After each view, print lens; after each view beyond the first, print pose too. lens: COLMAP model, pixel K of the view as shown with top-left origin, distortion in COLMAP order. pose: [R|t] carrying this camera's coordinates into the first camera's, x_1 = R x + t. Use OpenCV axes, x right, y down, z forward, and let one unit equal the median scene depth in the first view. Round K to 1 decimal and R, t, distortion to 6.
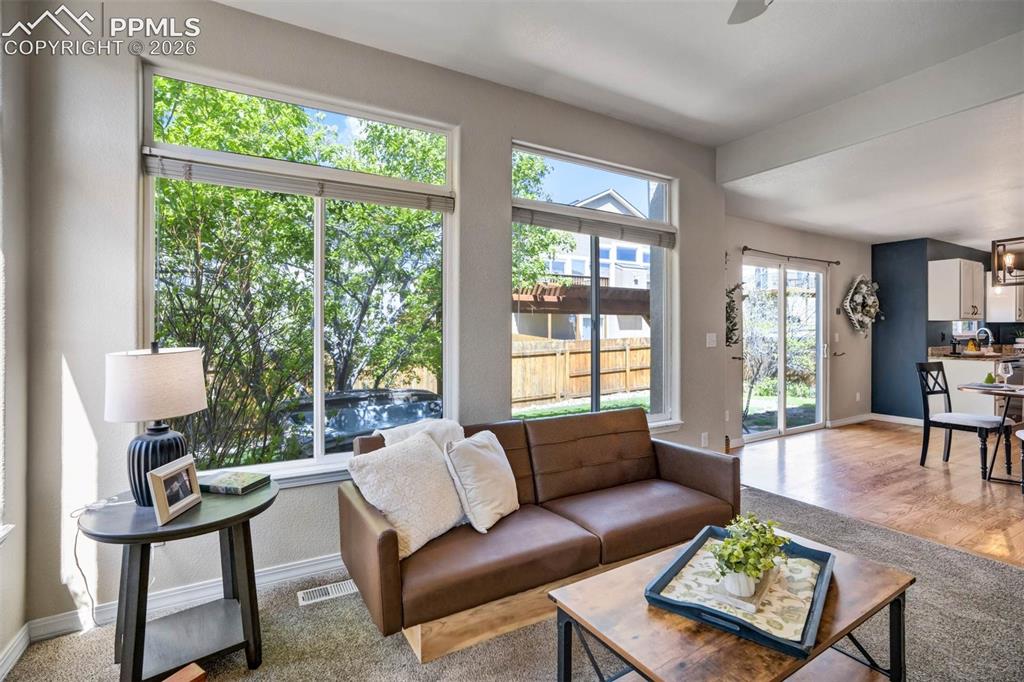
lens RADIAL K [[479.4, 0, 506.9], [0, 479.4, 331.4], [0, 0, 1]] dist [-0.034720, 0.001008]
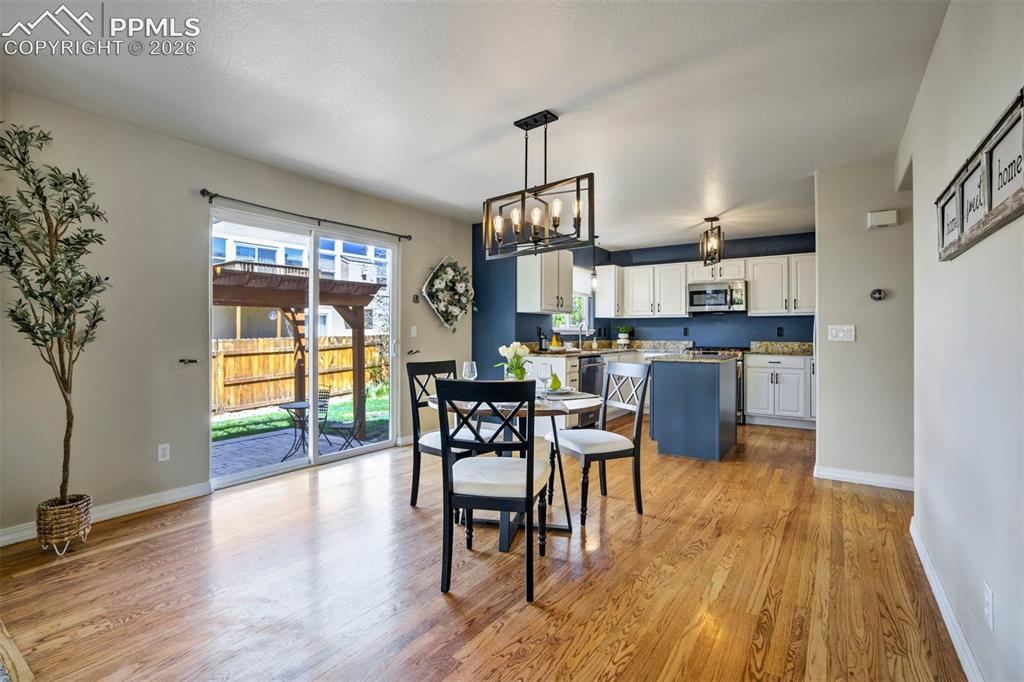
lens RADIAL K [[479.4, 0, 506.9], [0, 479.4, 331.4], [0, 0, 1]] dist [-0.034720, 0.001008]
pose [[0.903302, 0.001713, 0.429001, 0.490494], [-0.000525, 0.999996, -0.002888, 0.014571], [-0.429004, 0.002384, 0.903299, 0.193162]]
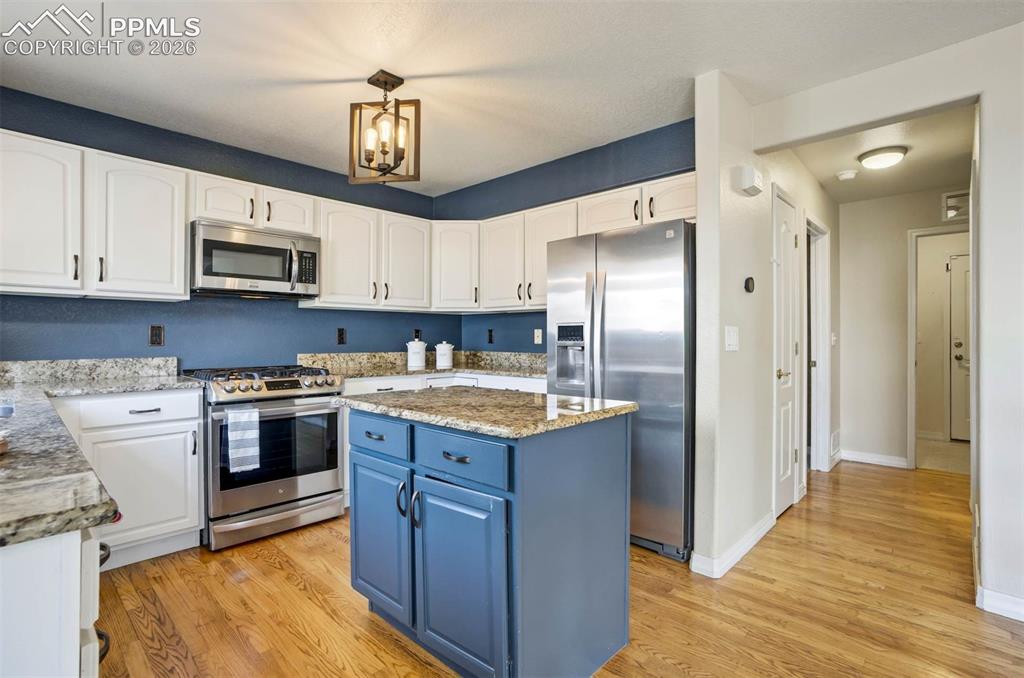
lens RADIAL K [[478.9, 0, 512.0], [0, 478.9, 339.0], [0, 0, 1]] dist [-0.021105, 0.000105]
pose [[-0.287965, -0.001643, 0.957640, 0.784364], [-0.000033, 0.999999, 0.001705, 0.014547], [-0.957641, 0.000459, -0.287964, 0.785449]]
